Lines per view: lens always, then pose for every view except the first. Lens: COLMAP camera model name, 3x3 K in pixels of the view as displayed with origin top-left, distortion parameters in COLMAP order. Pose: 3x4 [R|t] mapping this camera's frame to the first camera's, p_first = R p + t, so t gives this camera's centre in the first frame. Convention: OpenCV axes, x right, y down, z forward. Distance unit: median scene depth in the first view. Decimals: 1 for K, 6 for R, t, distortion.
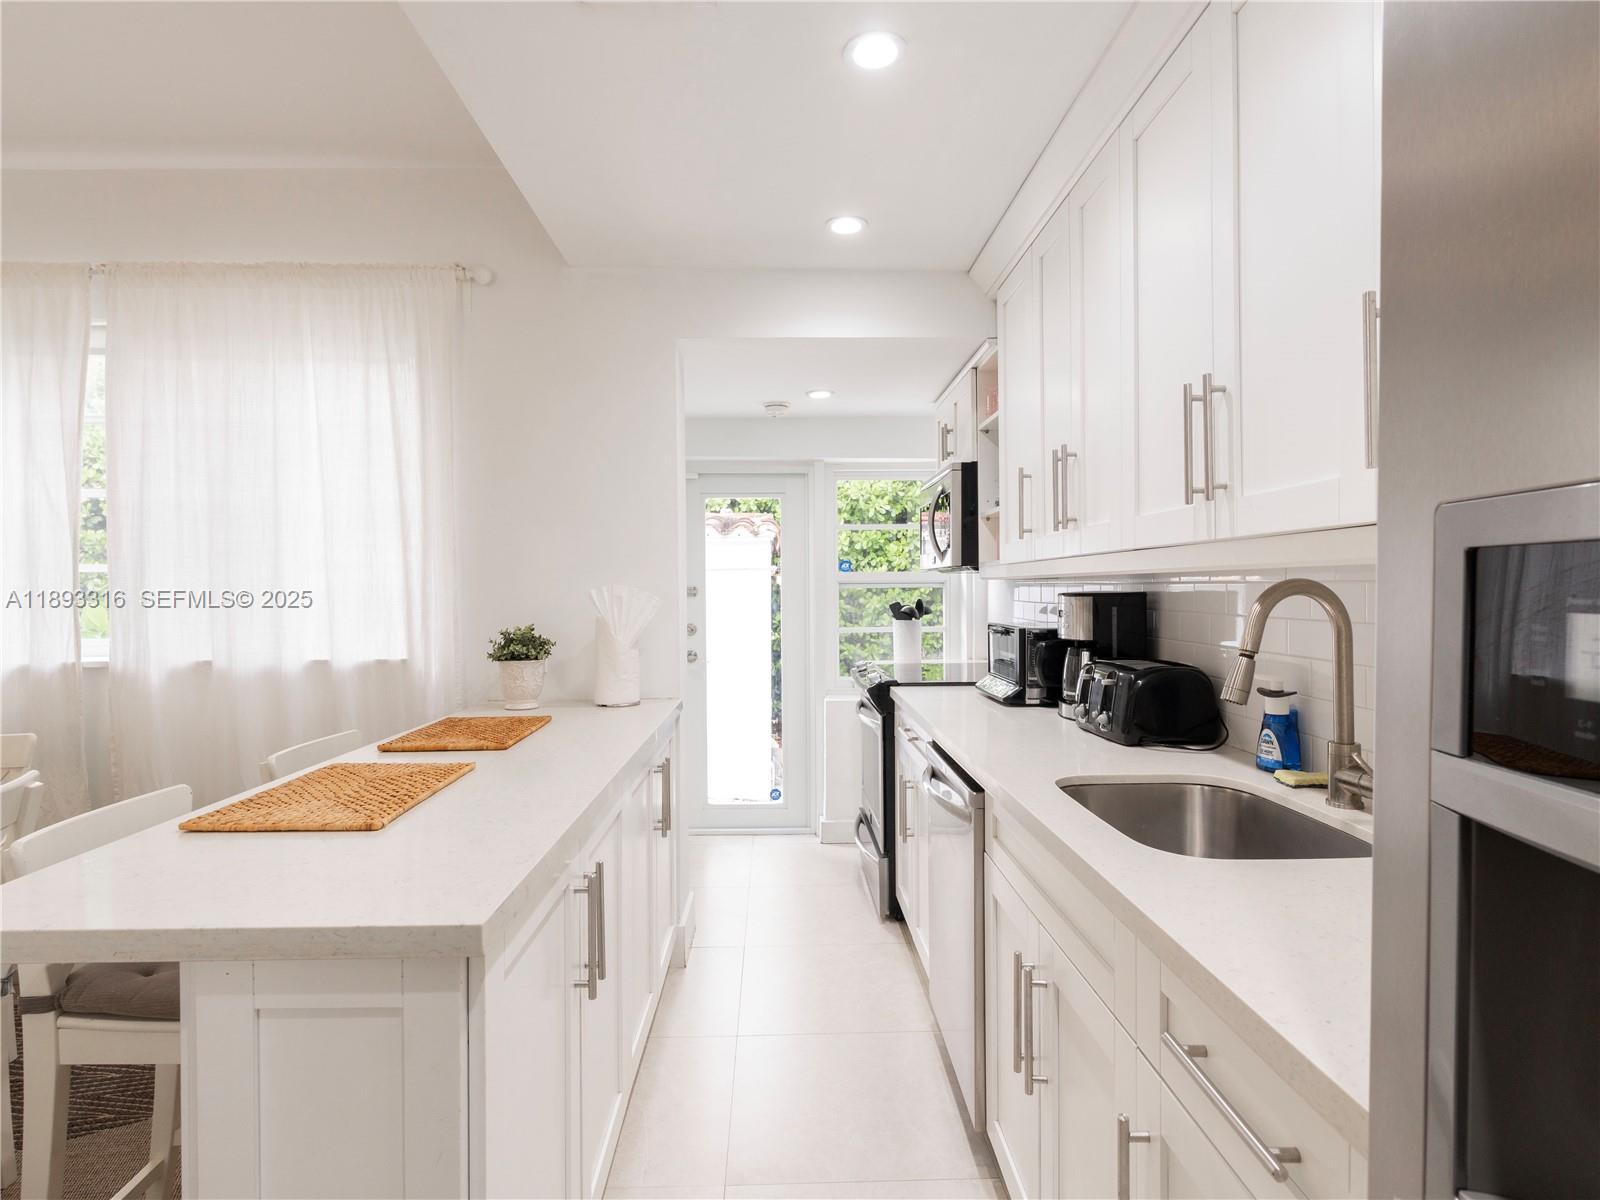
lens RADIAL K [[861.0, 0, 797.9], [0, 861.0, 595.6], [0, 0, 1]] dist [-0.014309, 0.002660]
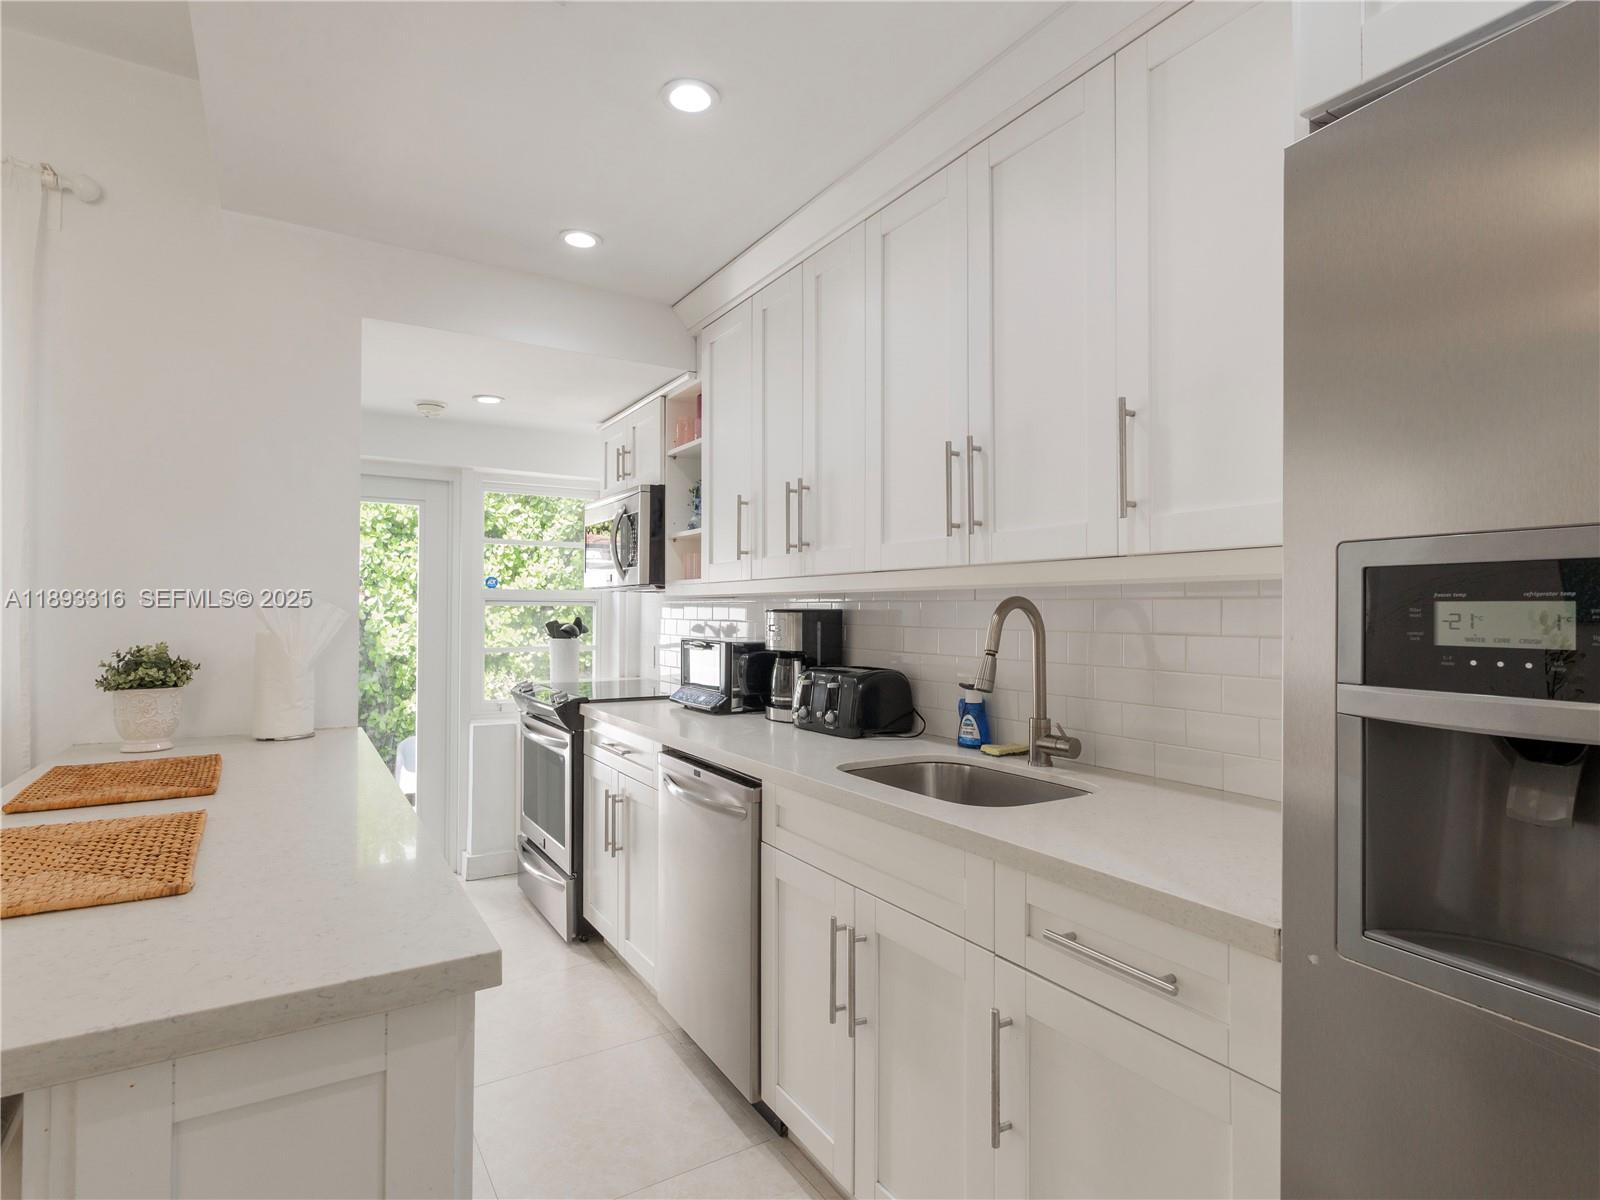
lens RADIAL K [[861.0, 0, 823.5], [0, 861.0, 600.2], [0, 0, 1]] dist [-0.014309, 0.002660]
pose [[0.850718, 0.016504, 0.525364, -0.222731], [-0.003950, 0.999679, -0.025009, 0.012544], [-0.525608, 0.019201, 0.850510, 0.013330]]
